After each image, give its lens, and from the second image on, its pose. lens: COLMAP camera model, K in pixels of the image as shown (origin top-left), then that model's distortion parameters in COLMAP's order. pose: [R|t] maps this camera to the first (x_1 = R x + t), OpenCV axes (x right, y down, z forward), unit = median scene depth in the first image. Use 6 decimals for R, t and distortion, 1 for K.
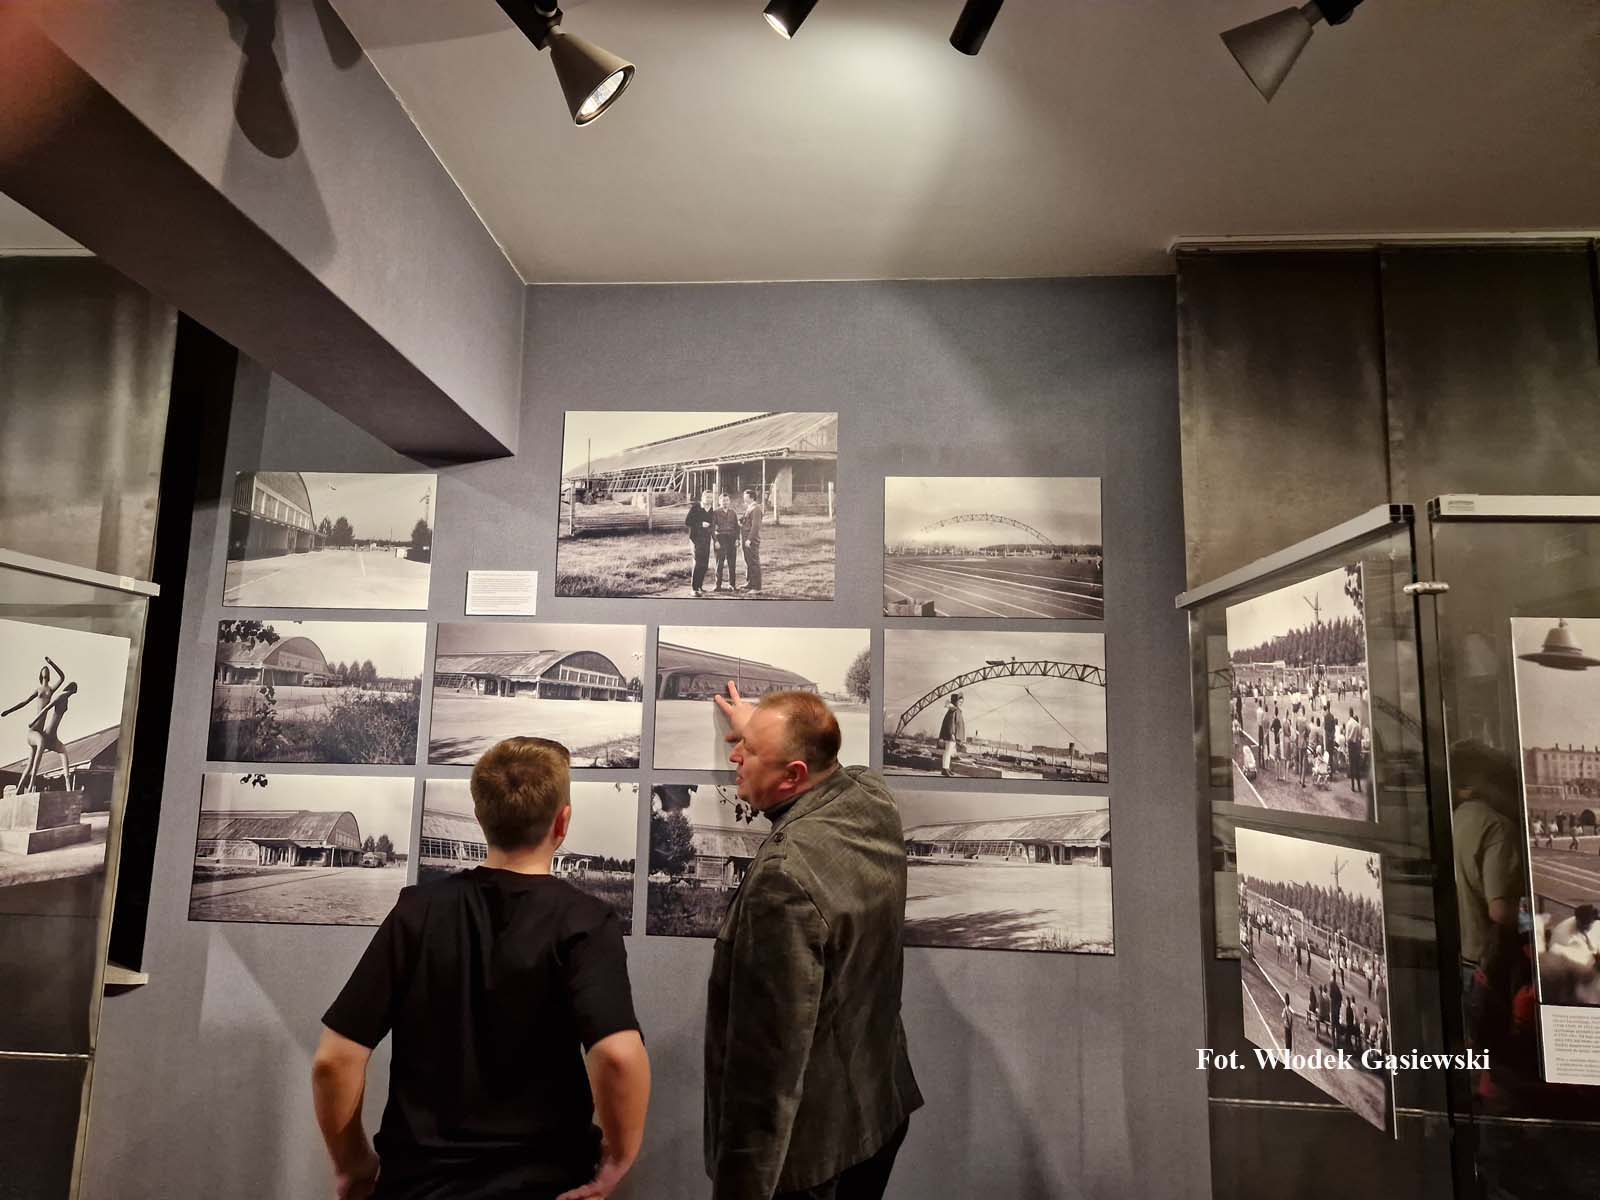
lens RADIAL K [[1066.4, 0, 808.1], [0, 1066.4, 599.4], [0, 0, 1]] dist [0.066503, -0.055858]
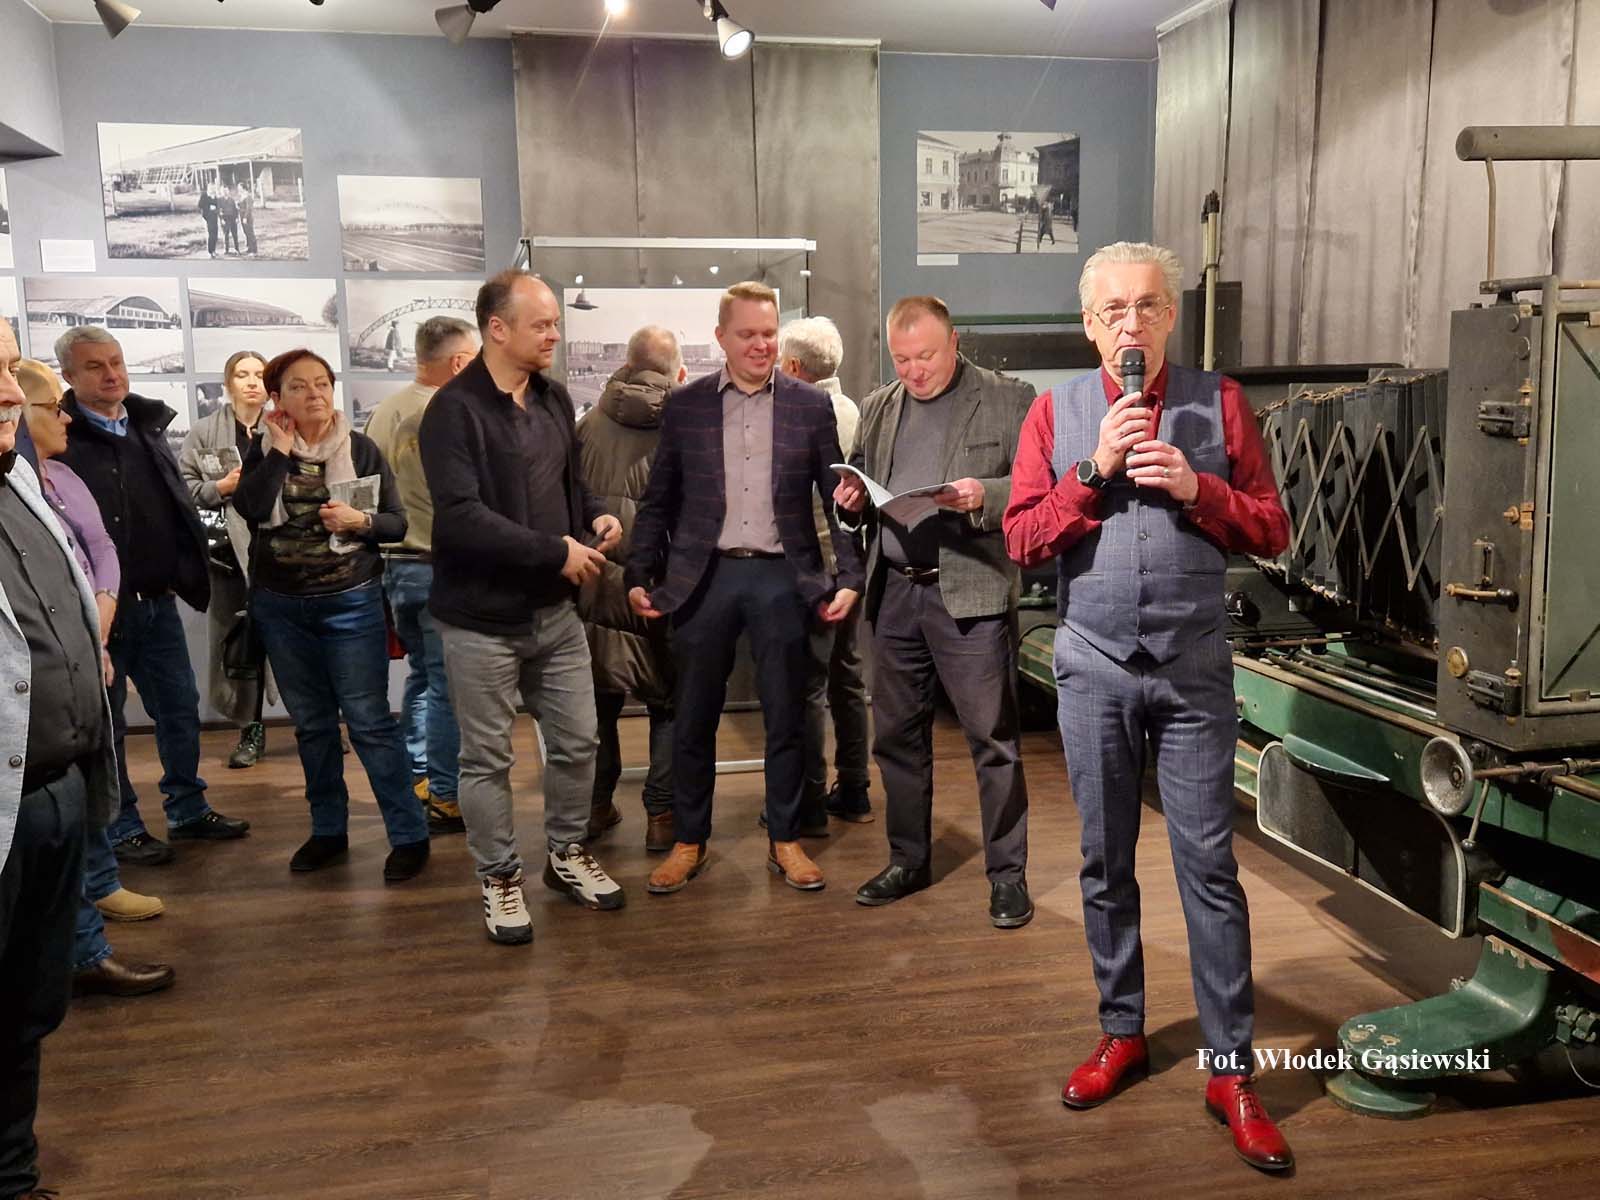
lens RADIAL K [[1477.5, 0, 804.8], [0, 1477.5, 581.6], [0, 0, 1]] dist [0.108677, -0.139626]
pose [[0.967399, -0.068925, 0.243698, 0.155941], [0.000571, 0.962845, 0.270055, -0.134042], [-0.253257, -0.261112, 0.931494, -1.297215]]
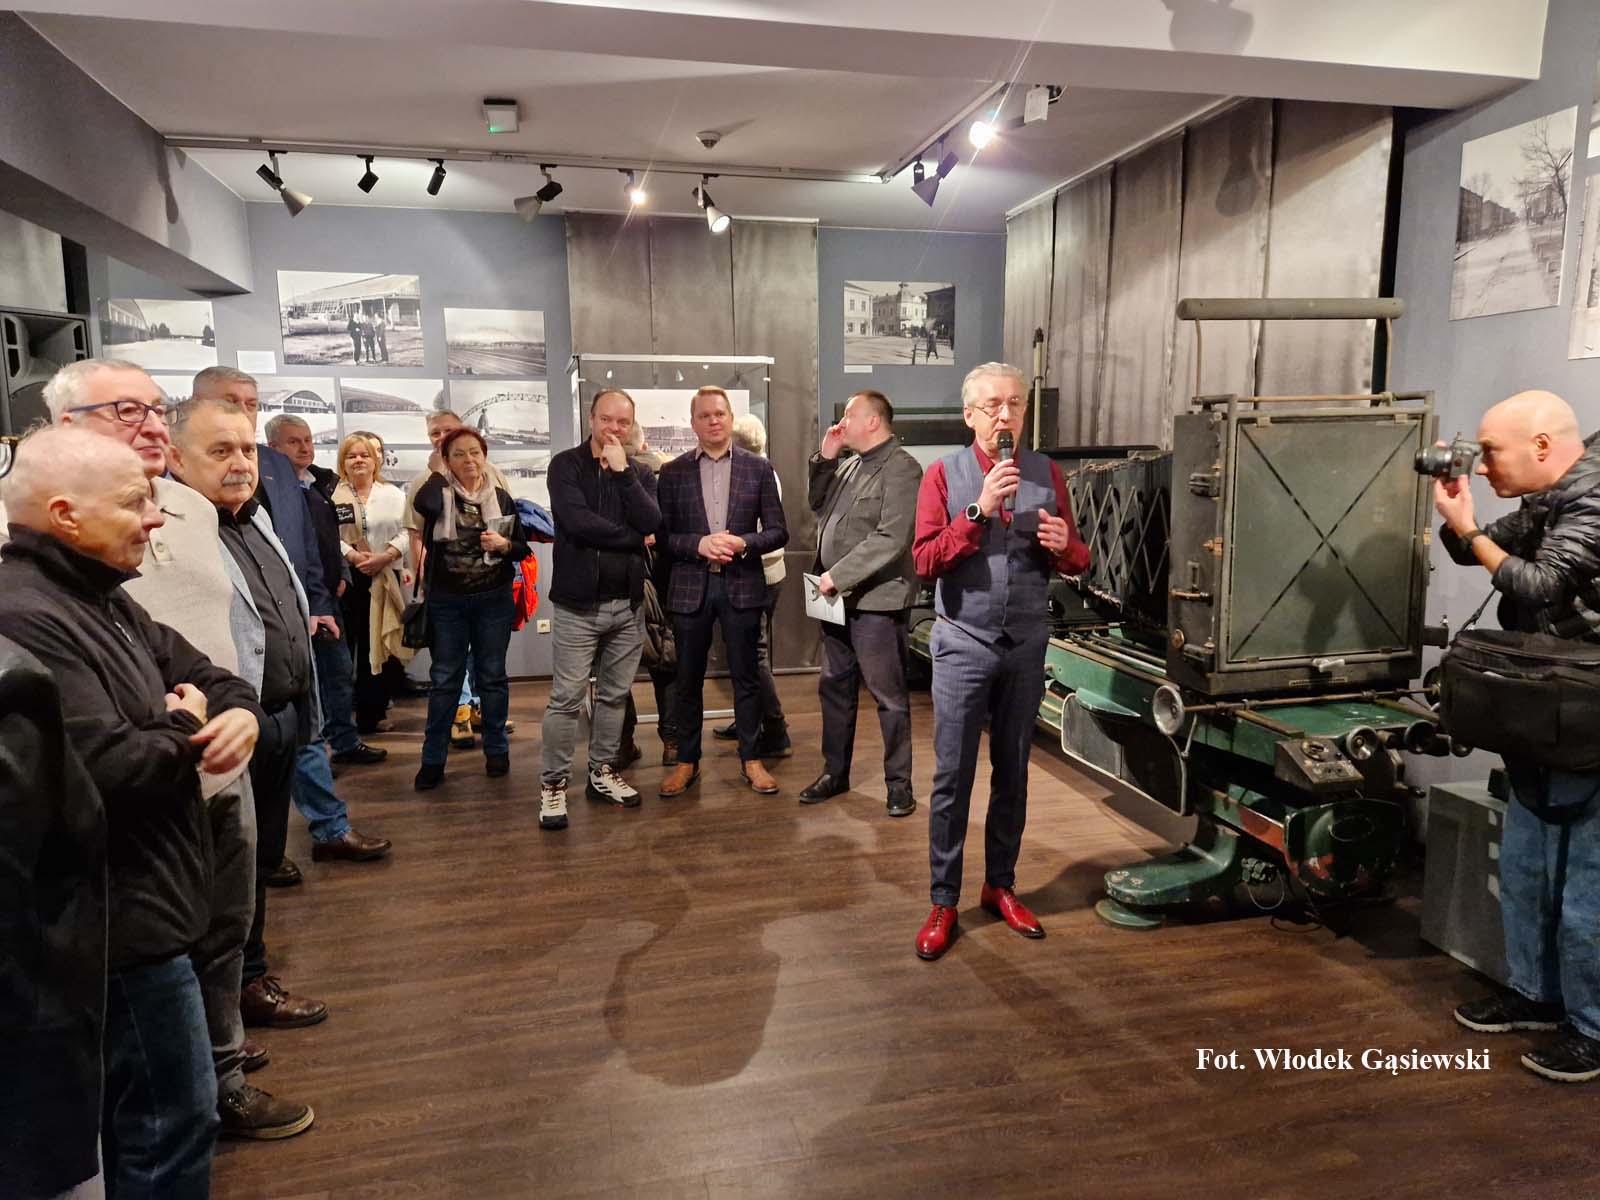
lens RADIAL K [[1066.4, 0, 808.1], [0, 1066.4, 599.4], [0, 0, 1]] dist [0.066503, -0.055858]
pose [[0.958509, -0.069774, 0.276392, 0.135292], [-0.010184, 0.960581, 0.277814, -0.163044], [-0.284881, -0.269102, 0.920015, -1.413240]]
